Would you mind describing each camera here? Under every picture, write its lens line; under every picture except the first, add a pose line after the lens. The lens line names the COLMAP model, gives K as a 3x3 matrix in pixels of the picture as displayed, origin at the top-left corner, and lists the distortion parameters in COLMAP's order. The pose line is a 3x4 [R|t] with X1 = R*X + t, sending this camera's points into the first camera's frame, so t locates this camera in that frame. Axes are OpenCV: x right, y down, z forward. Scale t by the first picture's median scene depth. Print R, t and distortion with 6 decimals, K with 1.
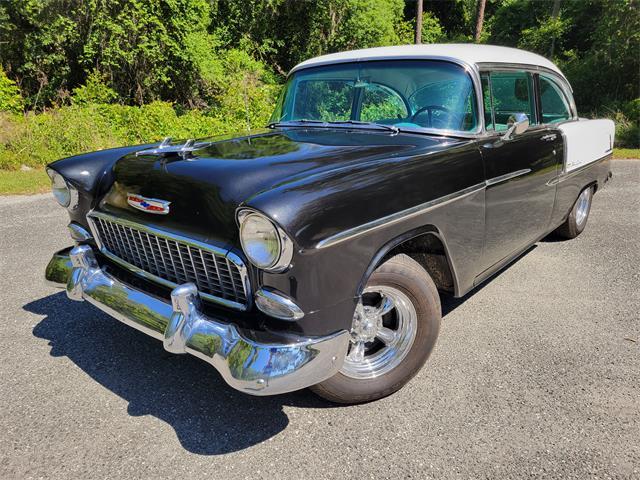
lens RADIAL K [[498.7, 0, 320.0], [0, 498.7, 240.0], [0, 0, 1]] dist [0.055145, -0.032801]
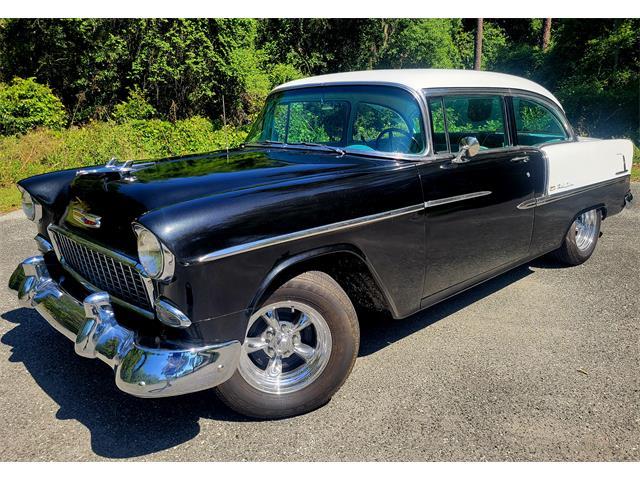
lens RADIAL K [[542.3, 0, 319.4], [0, 542.3, 207.3], [0, 0, 1]] dist [0.046511, -0.007708]
pose [[0.994322, 0.017202, -0.105012, 0.252655], [-0.027650, 0.994717, -0.098861, 0.006301], [0.102756, 0.101203, 0.989545, -0.112436]]
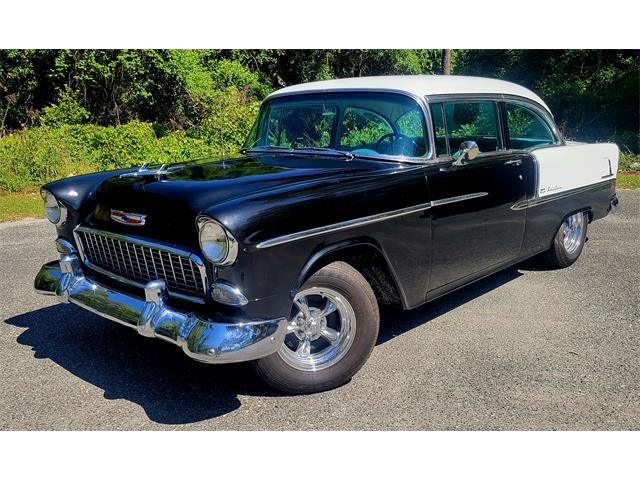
lens RADIAL K [[625.7, 0, 292.7], [0, 625.7, 237.6], [0, 0, 1]] dist [0.051827, -0.001857]
pose [[0.998158, 0.007758, -0.060165, 0.121053], [-0.012580, 0.996699, -0.080200, 0.079282], [0.059344, 0.080809, 0.994961, -0.401517]]
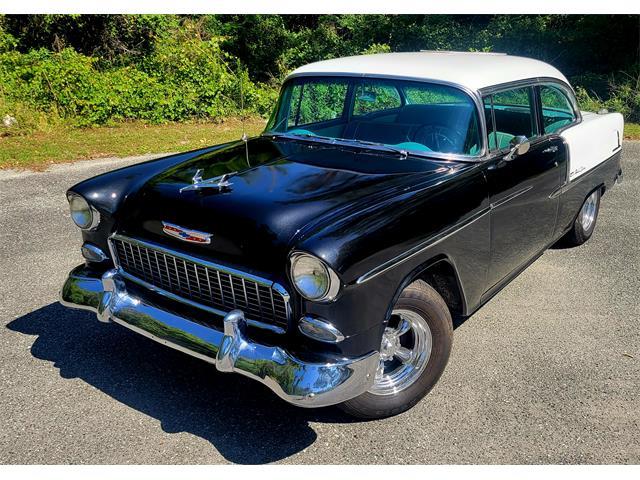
lens RADIAL K [[667.9, 0, 306.3], [0, 667.9, 188.5], [0, 0, 1]] dist [0.054062, -0.006102]
pose [[0.998209, 0.003800, 0.059697, -0.152039], [-0.001004, 0.998904, -0.046796, -0.091340], [-0.059809, 0.046652, 0.997119, -0.415149]]
